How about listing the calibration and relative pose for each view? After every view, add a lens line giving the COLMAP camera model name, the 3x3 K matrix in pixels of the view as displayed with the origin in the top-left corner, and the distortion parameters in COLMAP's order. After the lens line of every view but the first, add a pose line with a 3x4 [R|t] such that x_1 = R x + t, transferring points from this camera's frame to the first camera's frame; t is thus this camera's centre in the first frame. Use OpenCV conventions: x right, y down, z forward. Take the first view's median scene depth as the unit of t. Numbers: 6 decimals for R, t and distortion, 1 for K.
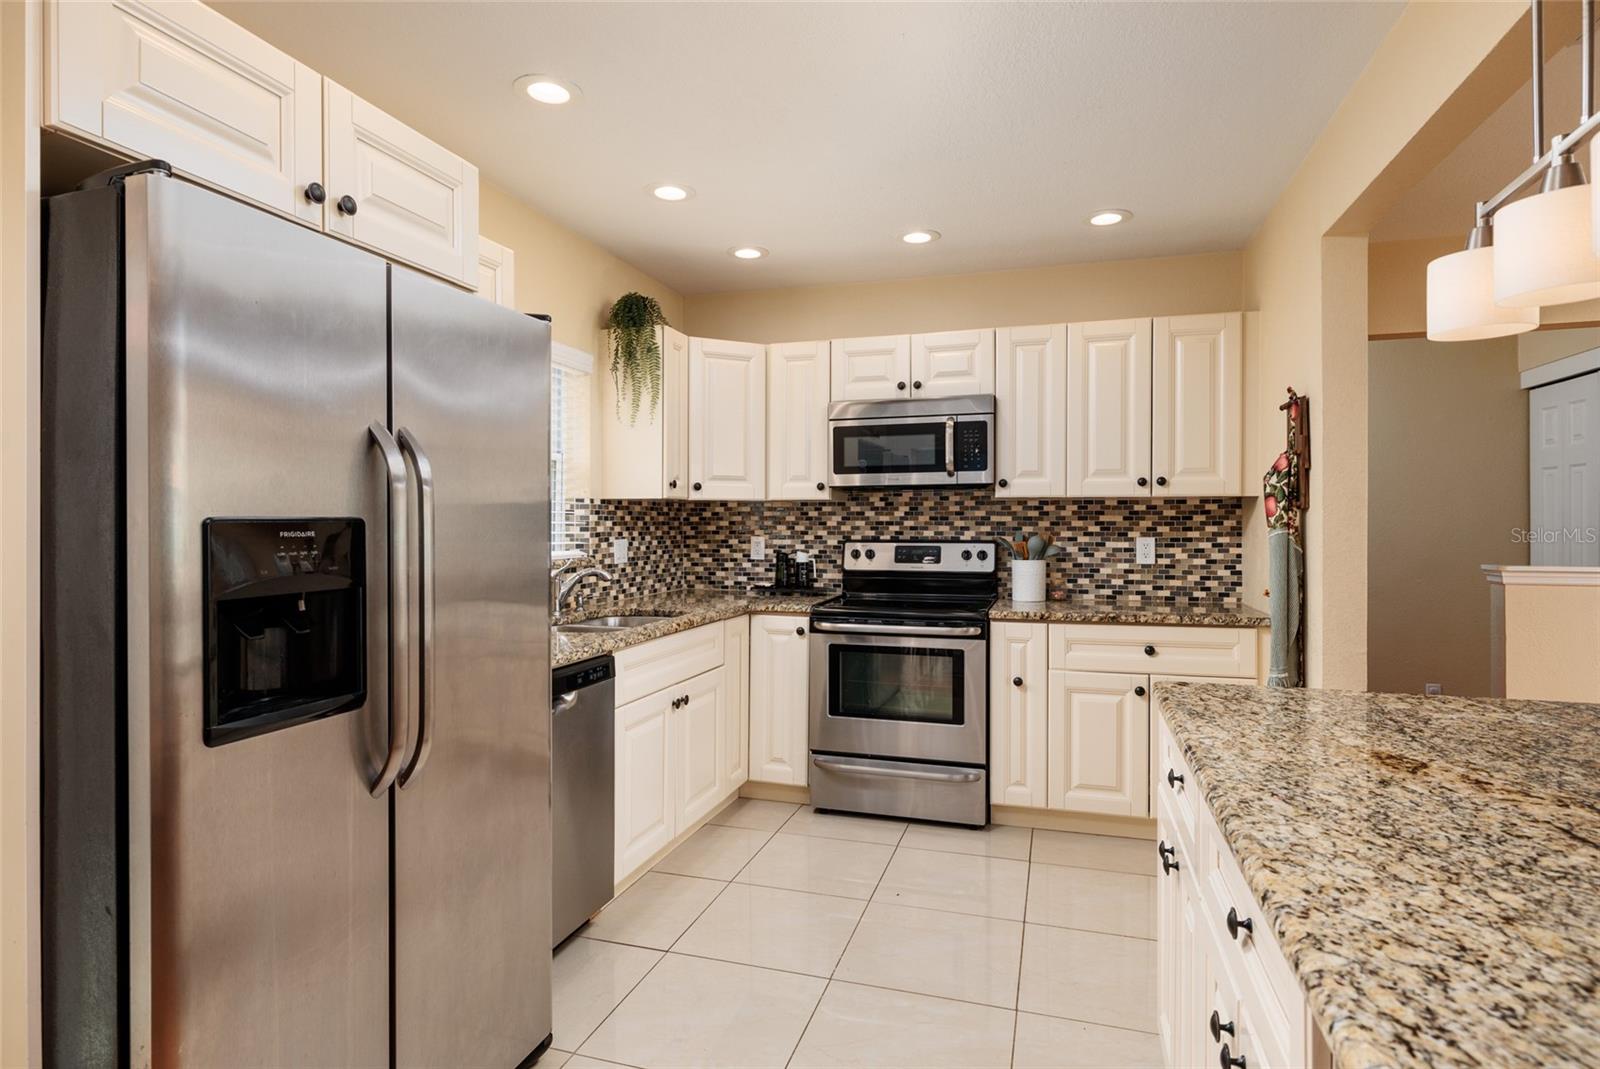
lens RADIAL K [[840.6, 0, 801.1], [0, 840.6, 528.6], [0, 0, 1]] dist [0.000632, 0.001876]
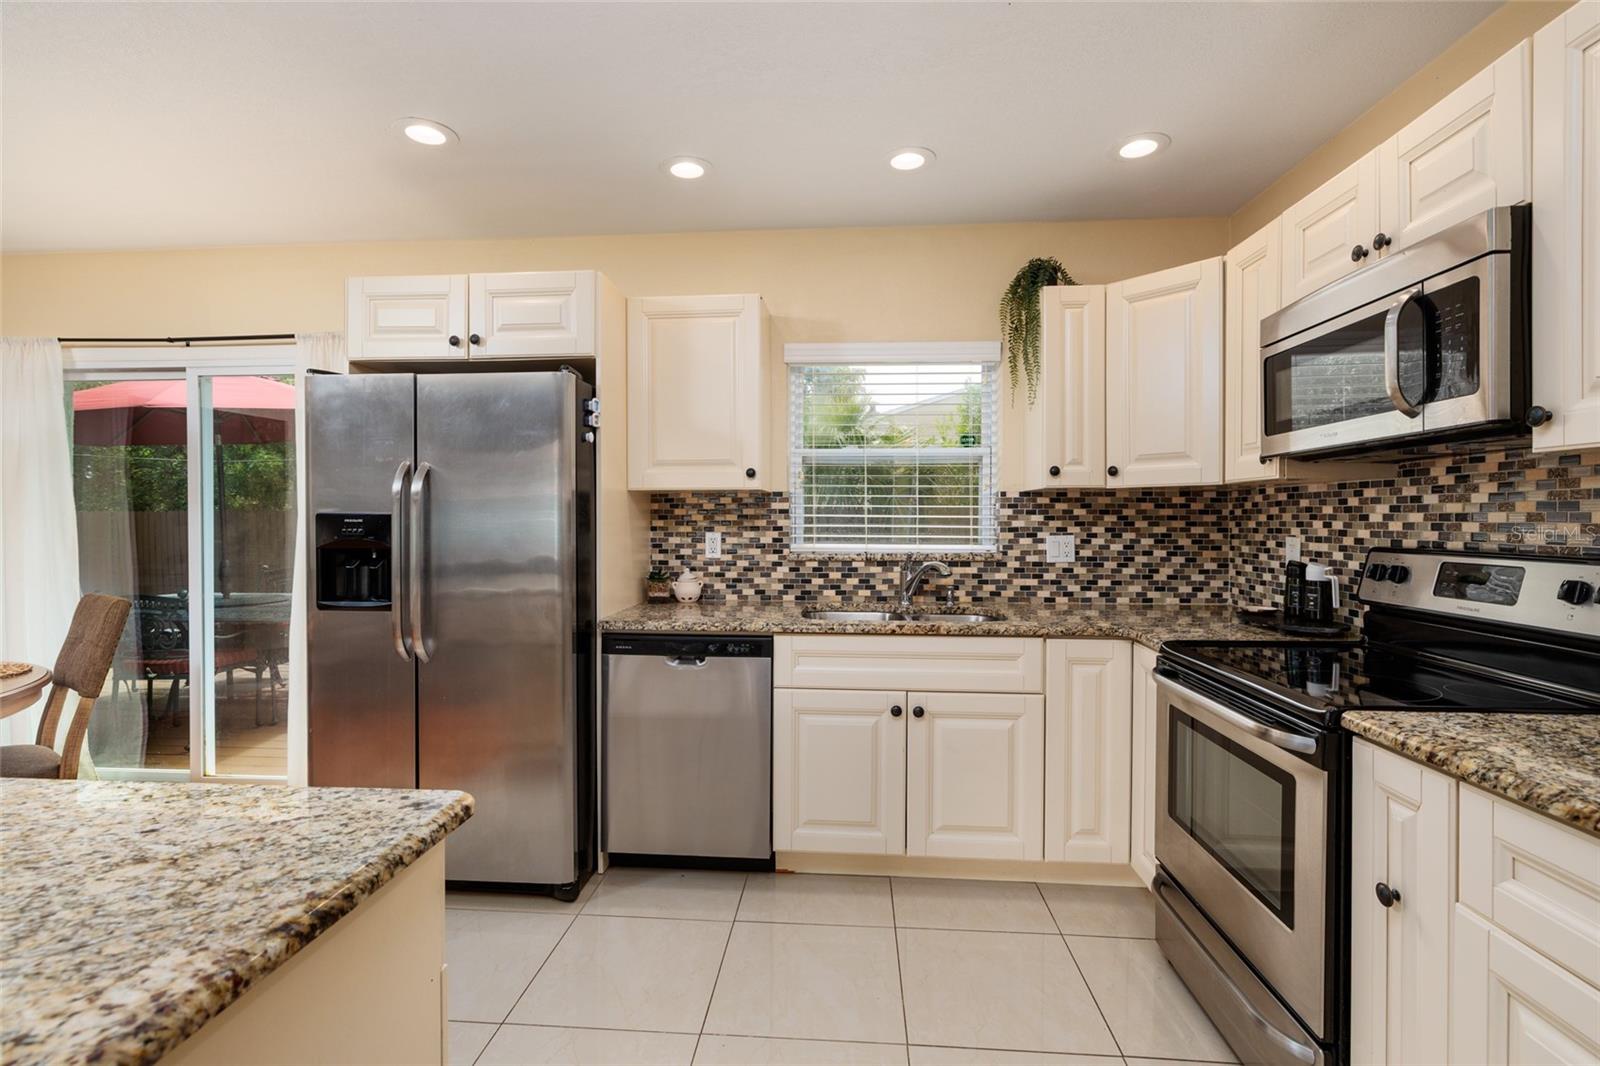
lens RADIAL K [[728.1, 0, 802.3], [0, 728.1, 524.6], [0, 0, 1]] dist [-0.003949, 0.001422]
pose [[0.224854, 0.008514, -0.974355, 0.468328], [-0.008025, 0.999944, 0.006886, -0.001901], [0.974359, 0.006271, 0.224909, 0.549405]]
